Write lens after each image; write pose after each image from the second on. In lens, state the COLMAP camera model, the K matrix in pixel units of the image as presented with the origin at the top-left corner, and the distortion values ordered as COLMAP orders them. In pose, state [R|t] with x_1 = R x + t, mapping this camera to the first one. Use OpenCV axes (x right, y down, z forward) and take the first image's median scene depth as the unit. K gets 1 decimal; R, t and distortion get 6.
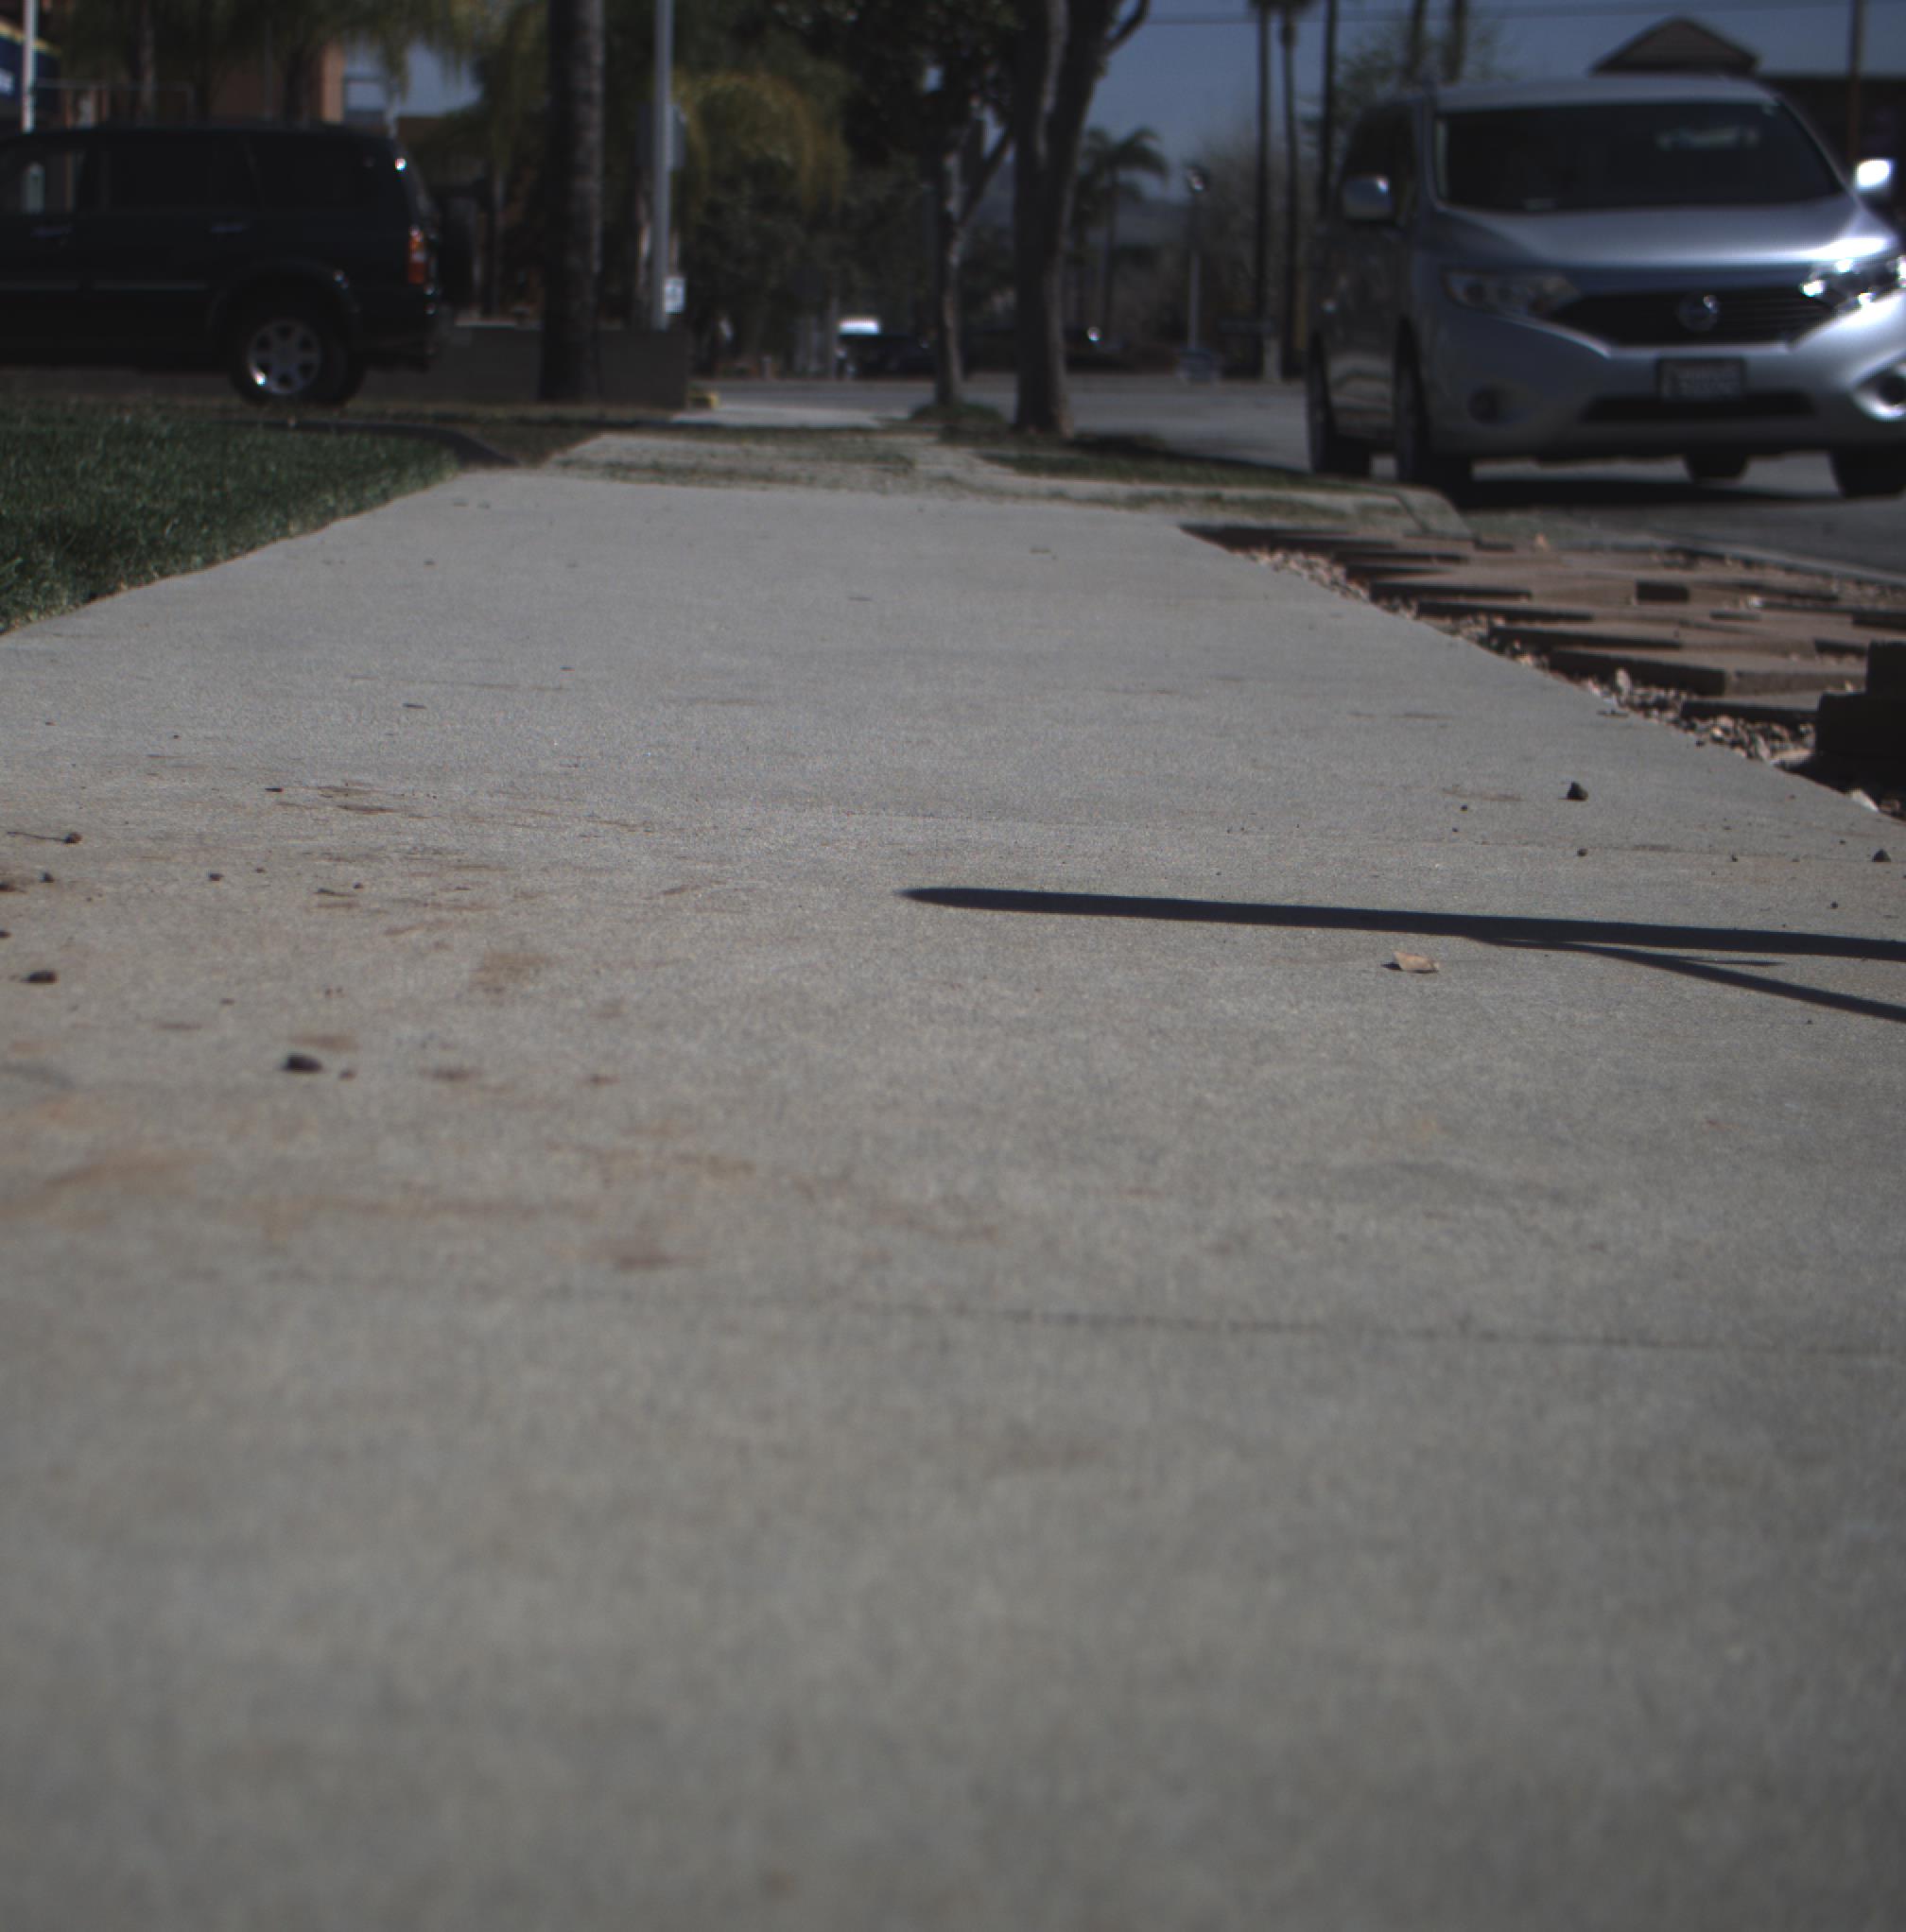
lens RADIAL K [[4339.6, 0, 728.1], [0, 4339.6, 961.9], [0, 0, 1]] dist [-0.176171, 0.817089]
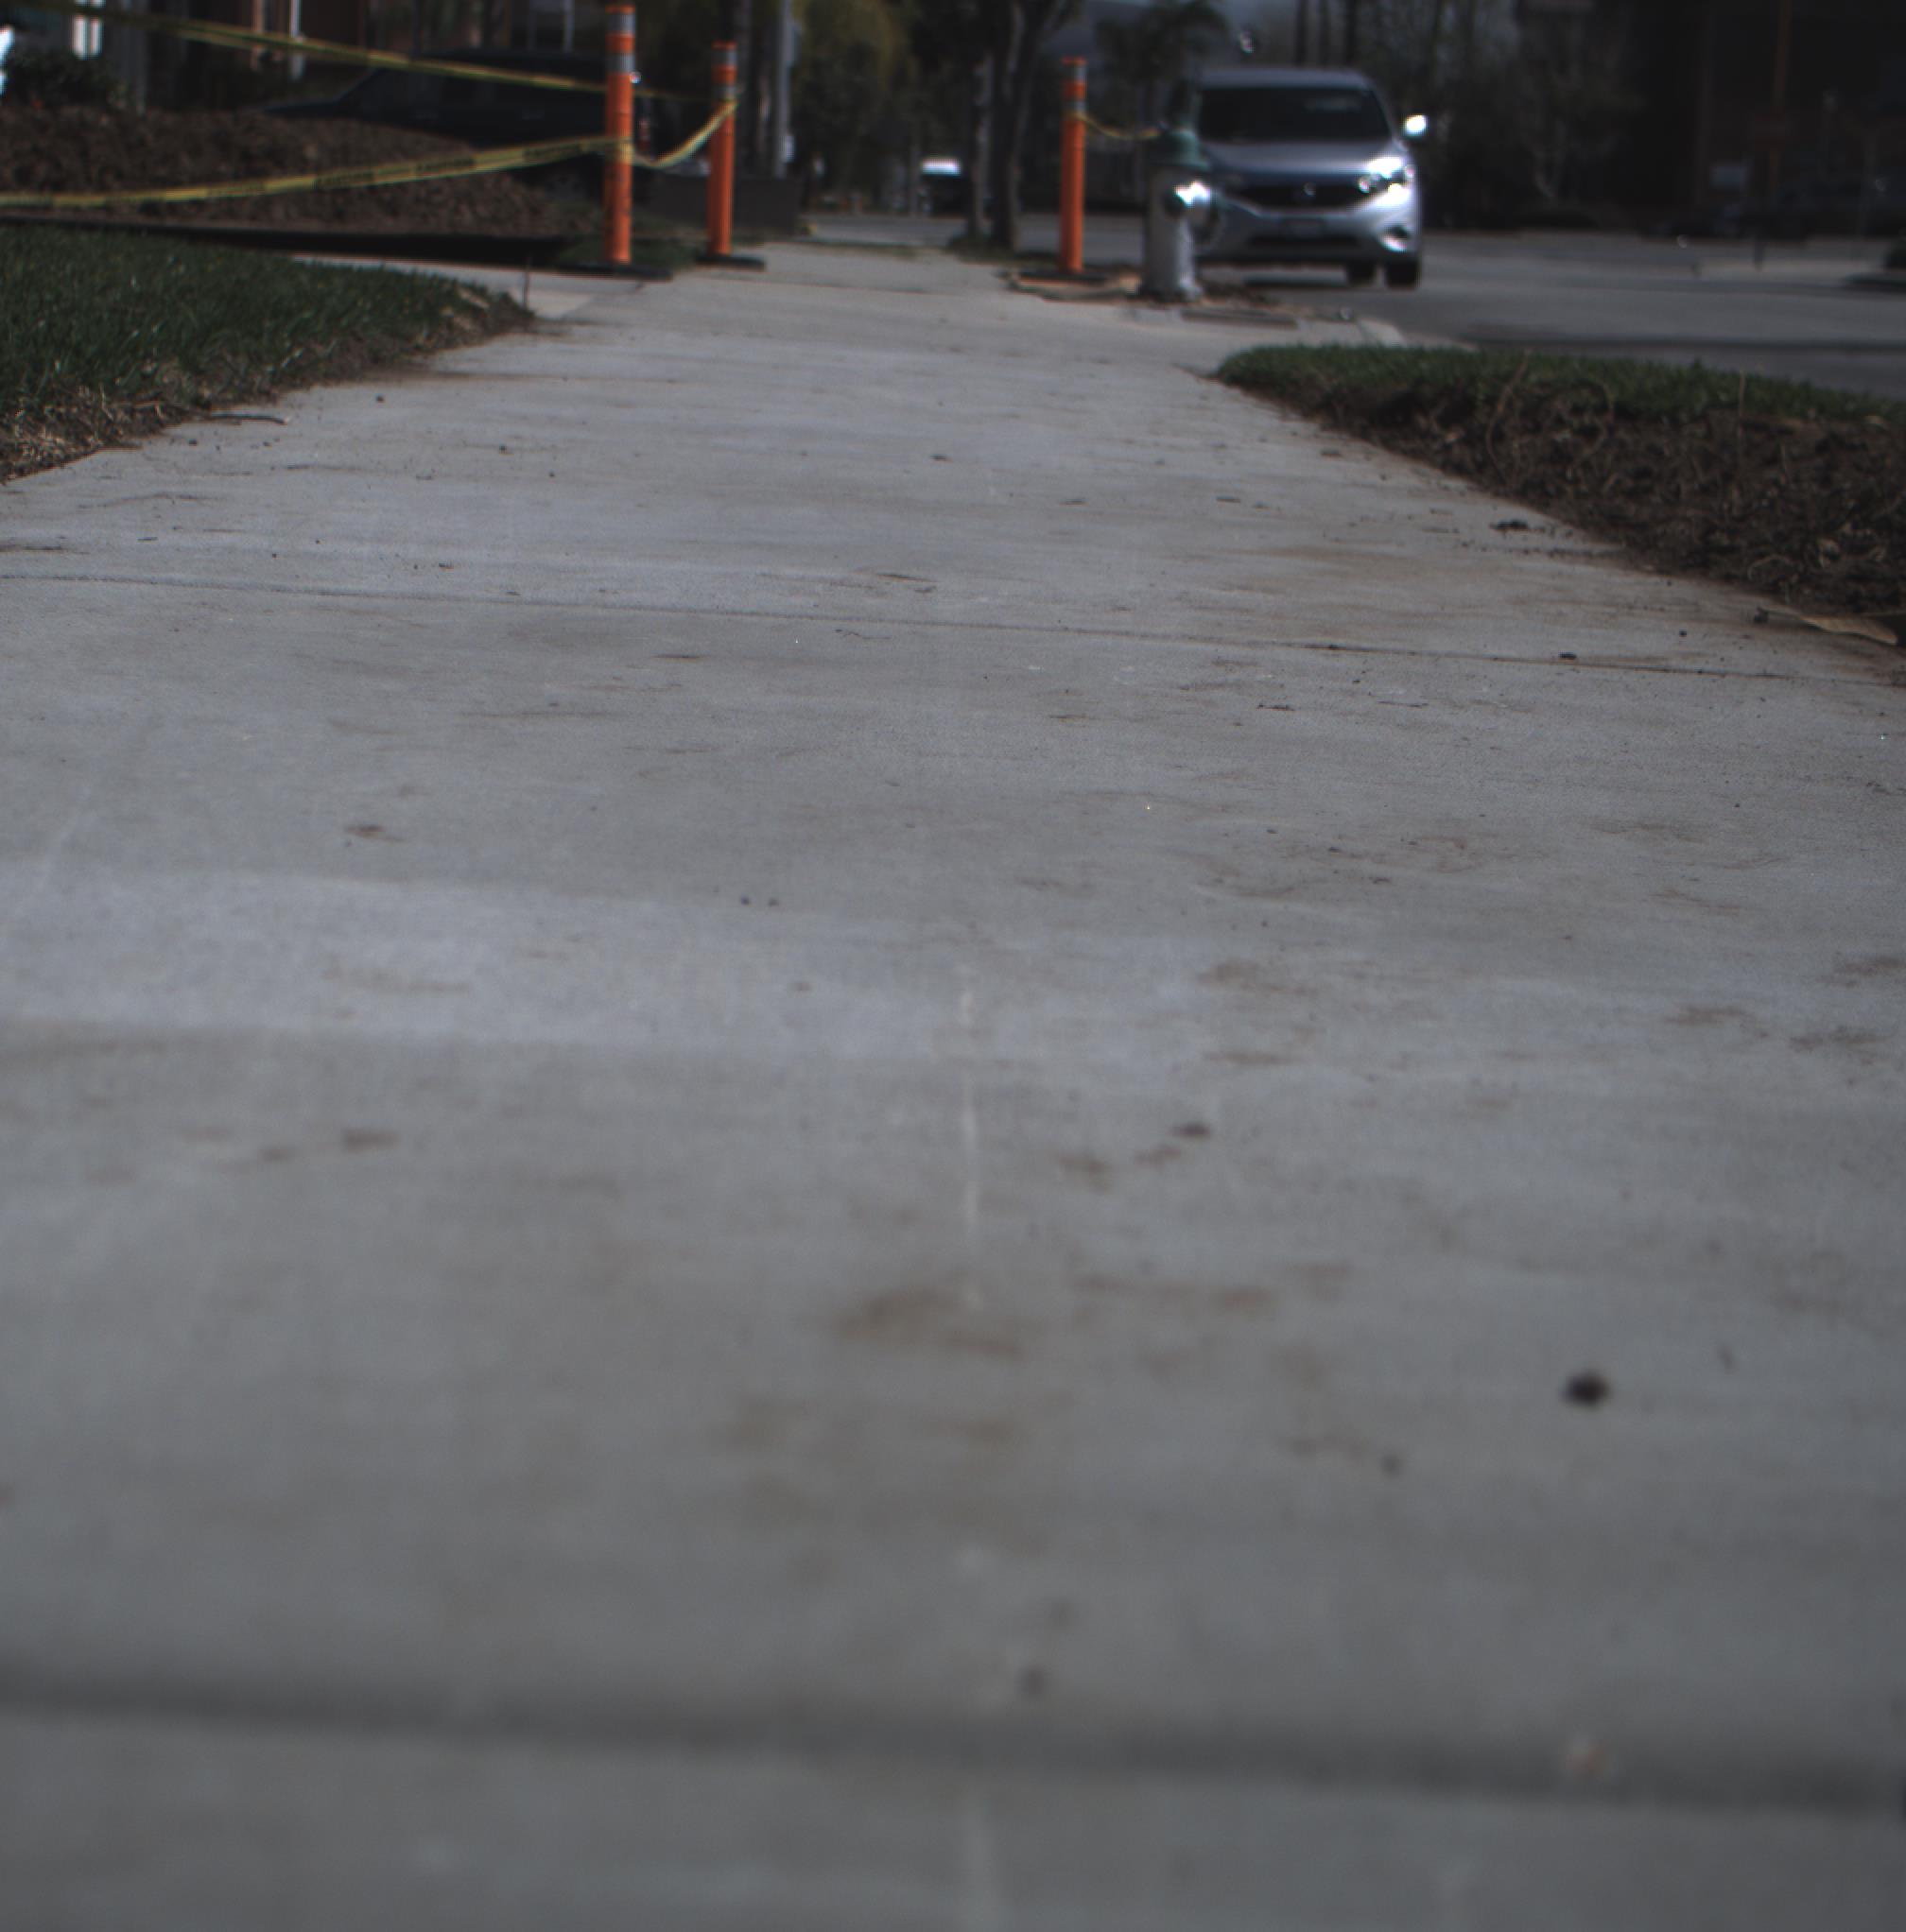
lens RADIAL K [[4339.6, 0, 728.1], [0, 4339.6, 961.9], [0, 0, 1]] dist [-0.176171, 0.817089]
pose [[0.999494, 0.027712, -0.015631, -0.004684], [-0.027093, 0.998892, 0.038472, 0.087490], [0.016680, -0.038029, 0.999137, -0.655550]]
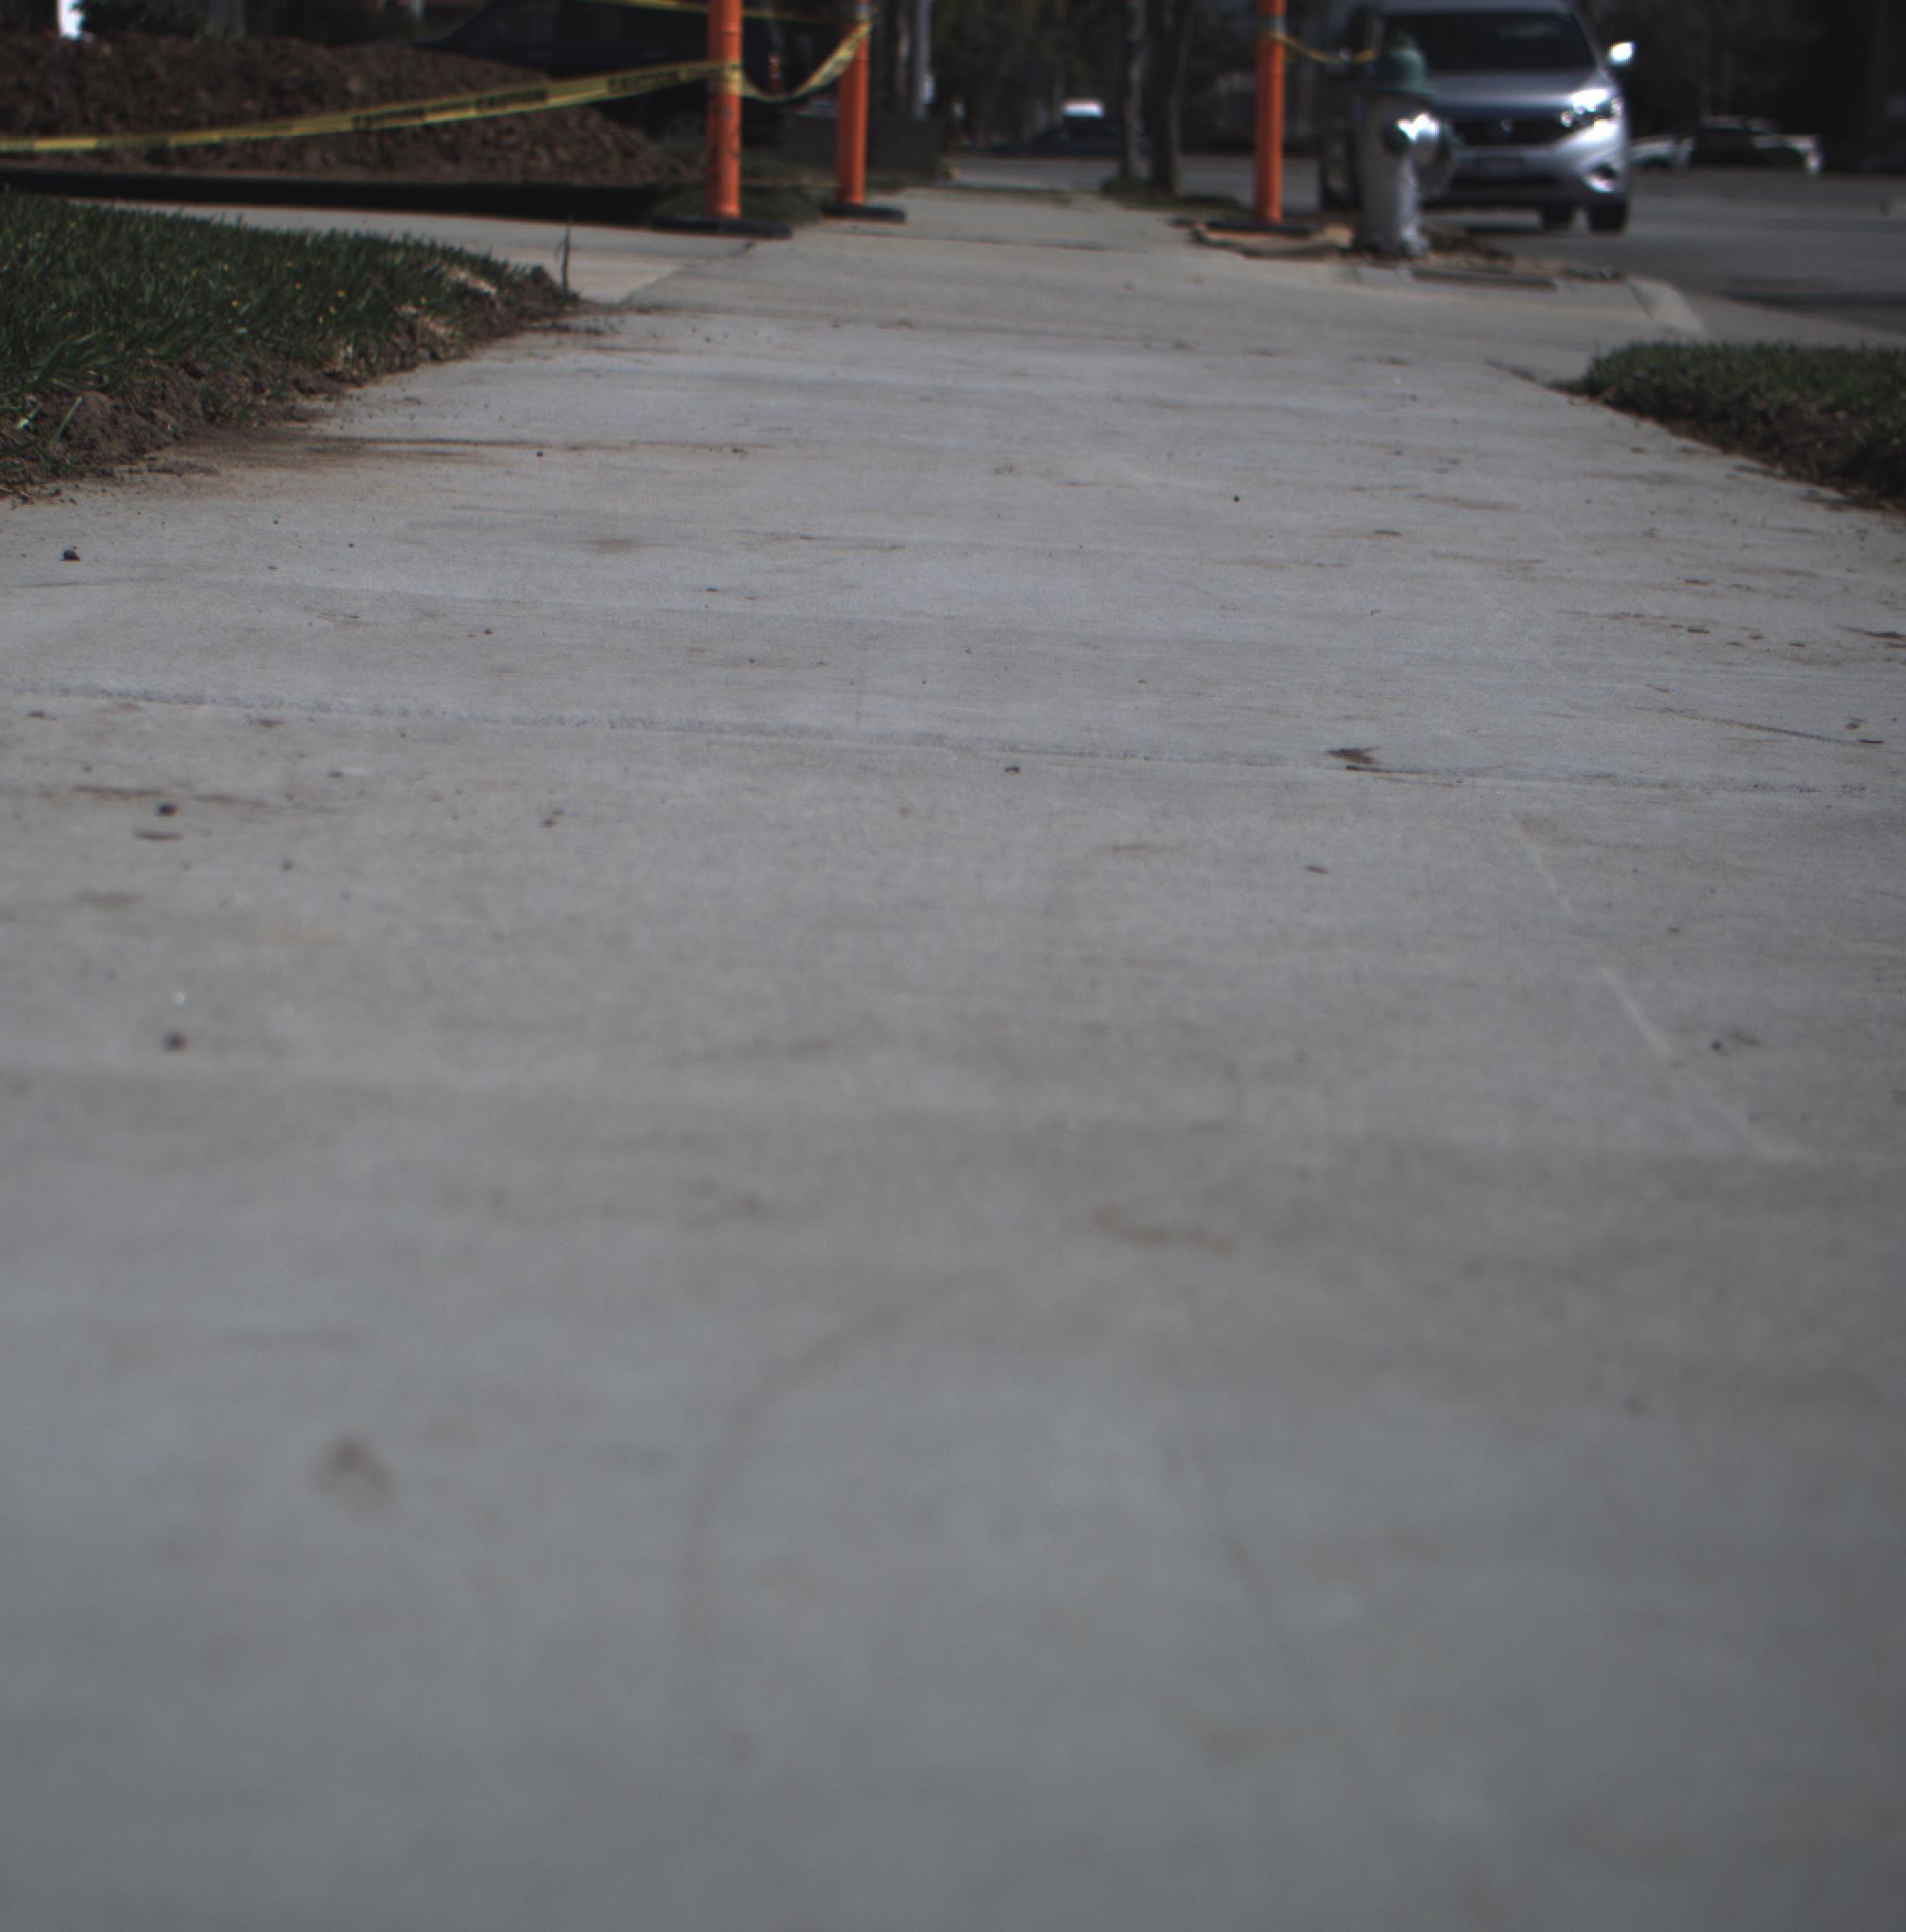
lens RADIAL K [[4339.6, 0, 728.1], [0, 4339.6, 961.9], [0, 0, 1]] dist [-0.176171, 0.817089]
pose [[0.998537, 0.024633, -0.048138, -0.006068], [-0.022141, 0.998421, 0.051627, 0.072844], [0.049334, -0.050486, 0.997506, -0.543549]]
